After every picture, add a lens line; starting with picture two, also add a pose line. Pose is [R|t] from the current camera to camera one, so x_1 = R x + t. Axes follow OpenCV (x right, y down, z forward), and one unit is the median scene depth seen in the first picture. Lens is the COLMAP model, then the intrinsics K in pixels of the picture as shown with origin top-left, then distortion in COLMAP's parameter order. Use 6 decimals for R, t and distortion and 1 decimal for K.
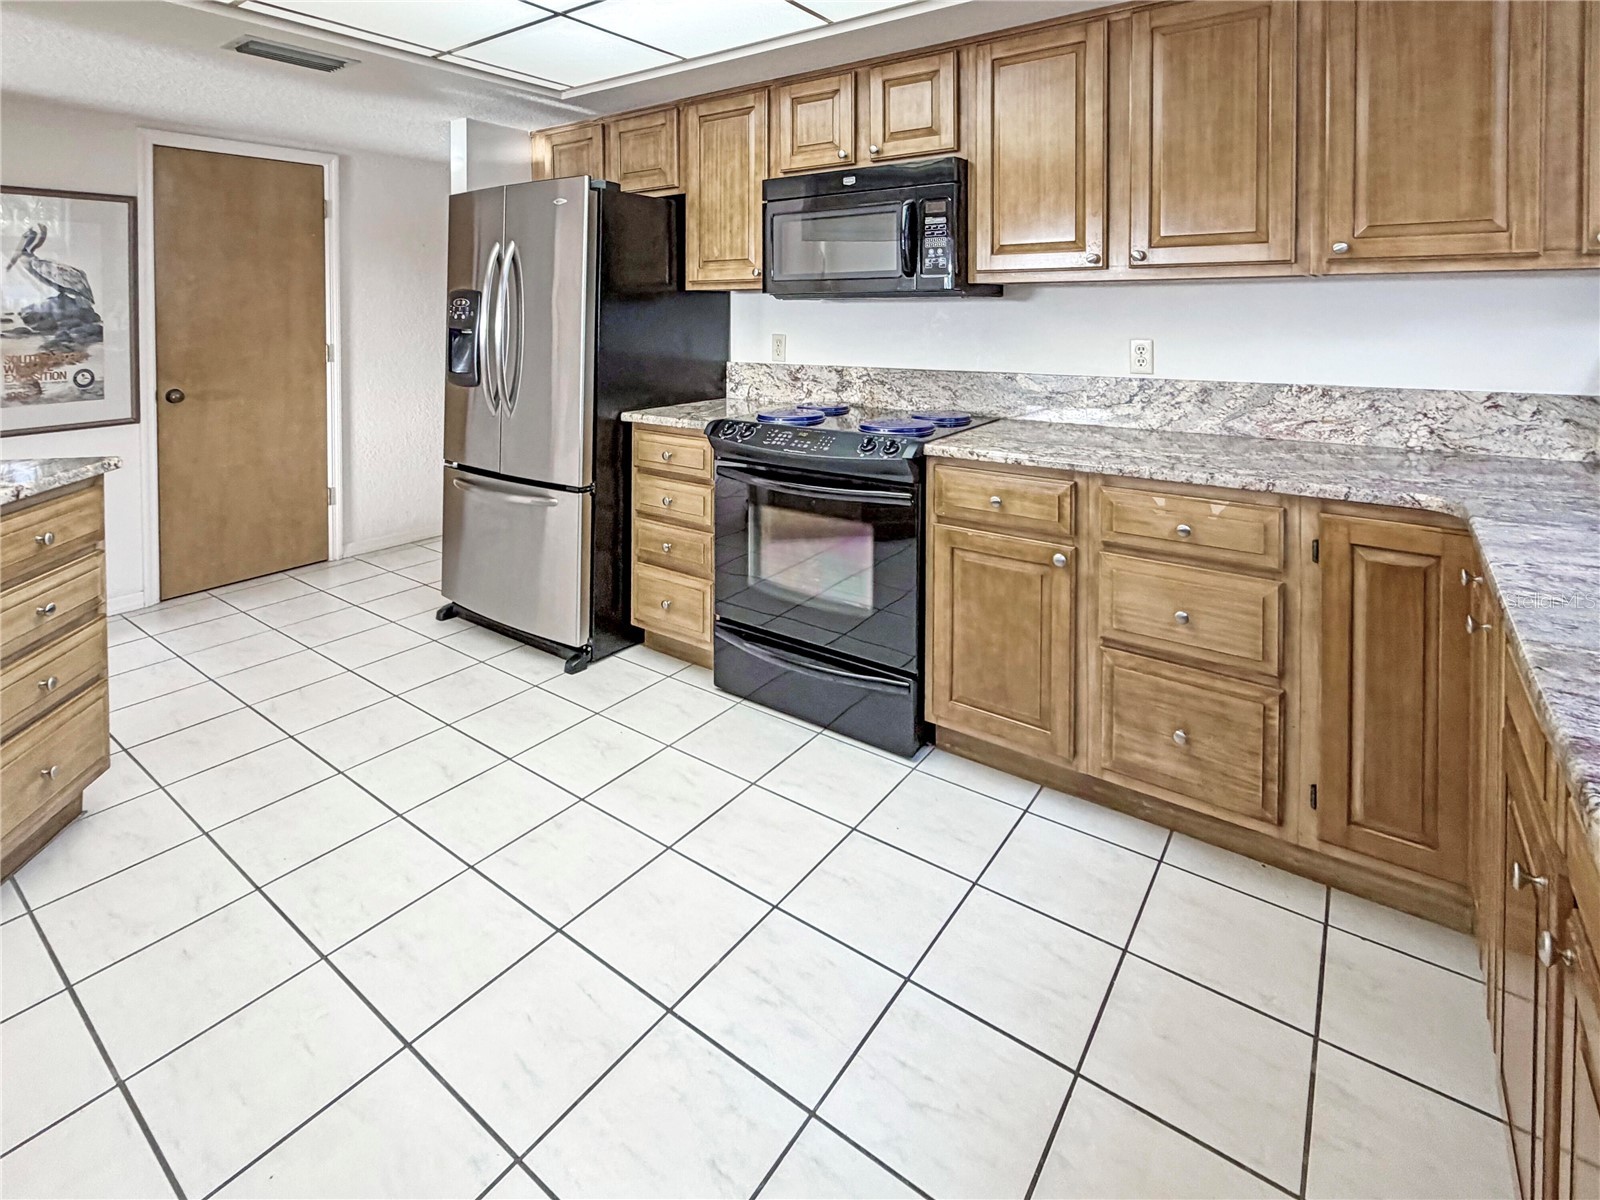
lens RADIAL K [[800.8, 0, 795.4], [0, 800.8, 323.1], [0, 0, 1]] dist [-0.003063, -0.000214]
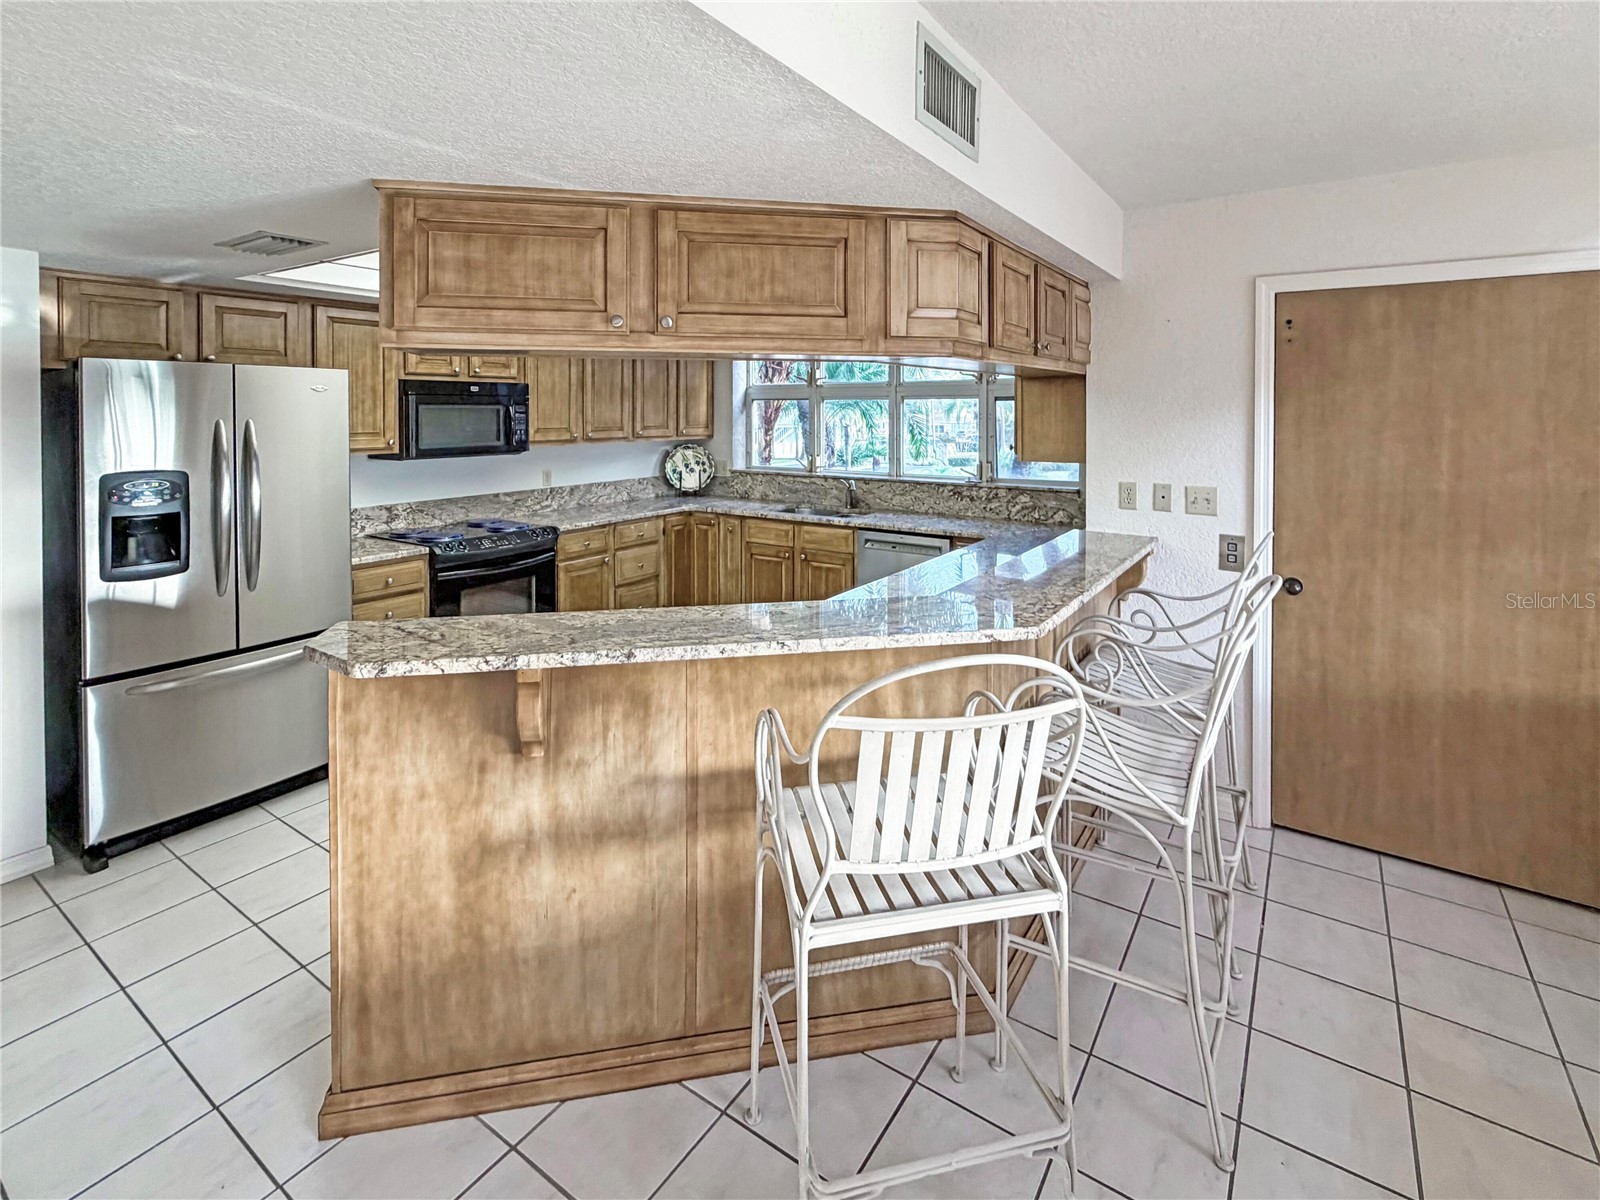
lens RADIAL K [[756.3, 0, 807.1], [0, 756.3, 409.4], [0, 0, 1]] dist [-0.000434, 0.000078]
pose [[-0.051364, 0.009116, 0.998638, -1.533707], [0.018050, 0.999803, -0.008199, -0.105878], [-0.998517, 0.017604, -0.051518, 0.372245]]
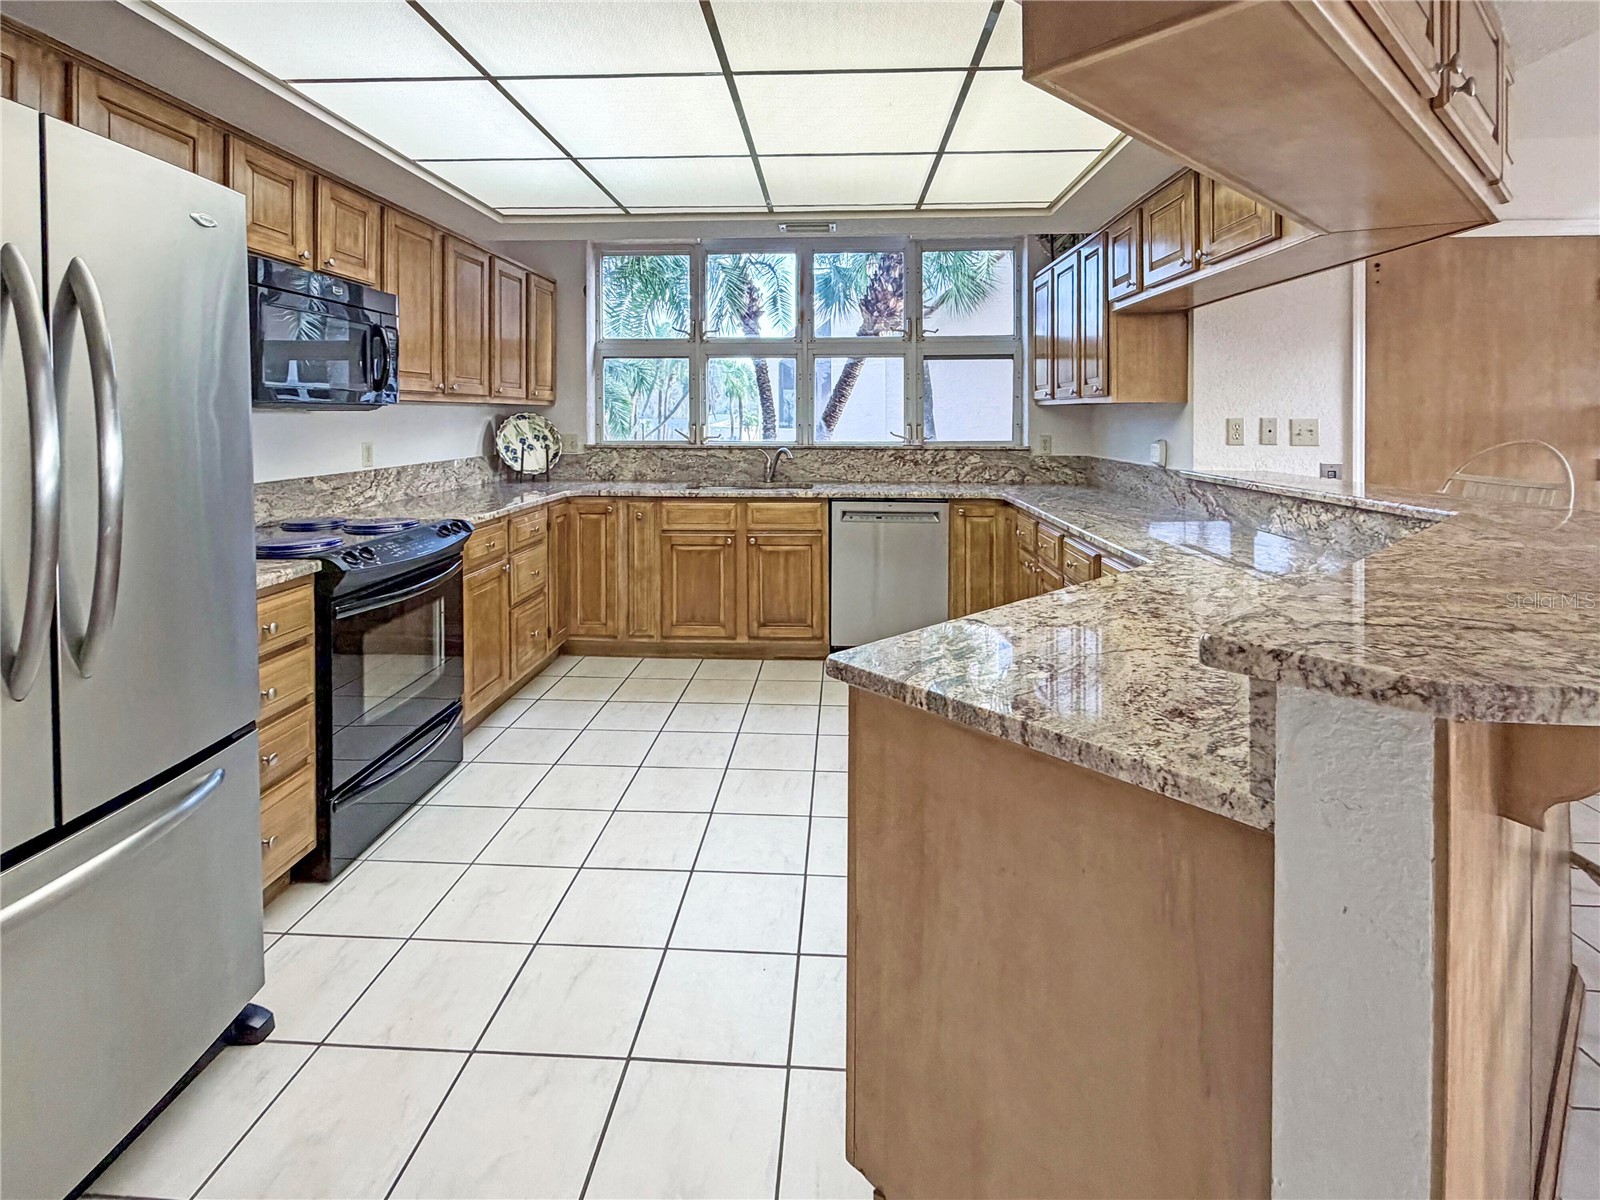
lens RADIAL K [[756.3, 0, 807.1], [0, 756.3, 409.4], [0, 0, 1]] dist [-0.000434, 0.000078]
pose [[-0.547743, 0.013072, 0.836545, -1.012318], [0.018167, 0.999828, -0.003728, -0.016090], [-0.836449, 0.013156, -0.547886, 1.005325]]
